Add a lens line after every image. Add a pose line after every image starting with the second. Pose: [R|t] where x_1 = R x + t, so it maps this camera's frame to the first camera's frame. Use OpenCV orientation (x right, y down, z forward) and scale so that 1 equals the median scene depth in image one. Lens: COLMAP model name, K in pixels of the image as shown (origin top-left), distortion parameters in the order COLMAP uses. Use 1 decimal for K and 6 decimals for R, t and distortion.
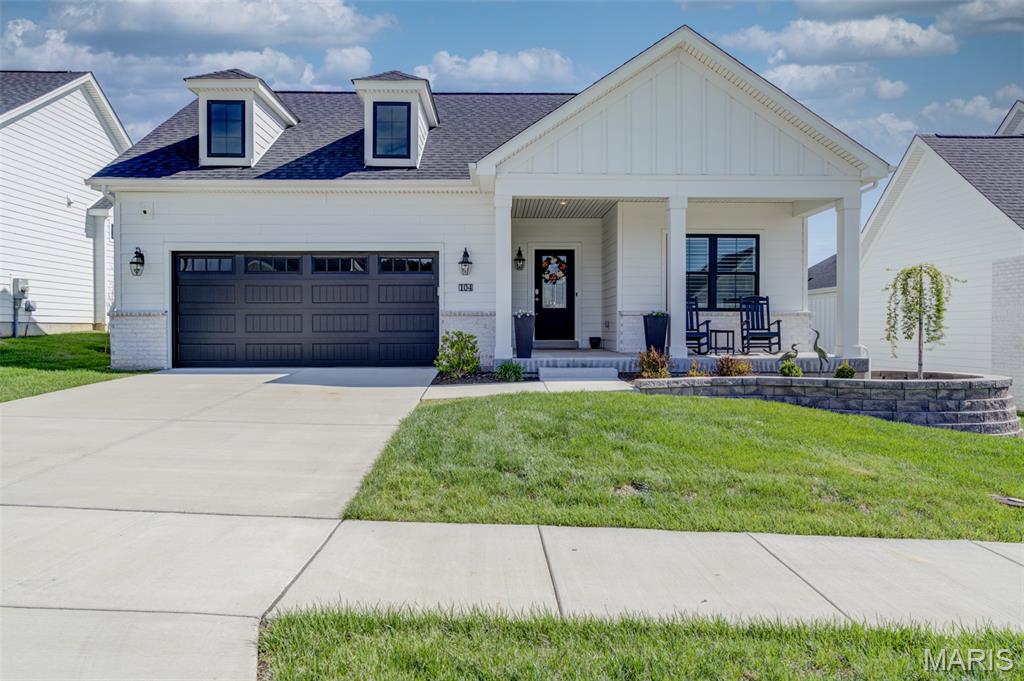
lens RADIAL K [[693.7, 0, 507.9], [0, 693.7, 344.9], [0, 0, 1]] dist [-0.001598, 0.009868]
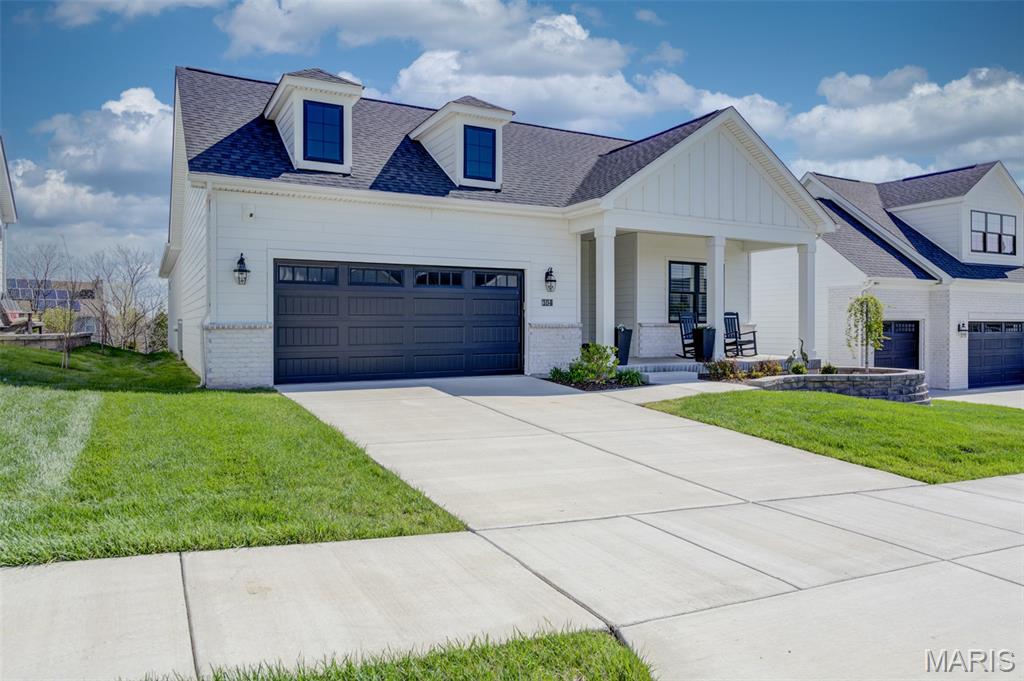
lens RADIAL K [[693.7, 0, 507.0], [0, 693.7, 333.9], [0, 0, 1]] dist [-0.001598, 0.009868]
pose [[0.889036, -0.005305, 0.457806, -0.663065], [0.010667, 0.999901, -0.009129, -0.024227], [-0.457712, 0.013000, 0.889005, 0.040357]]
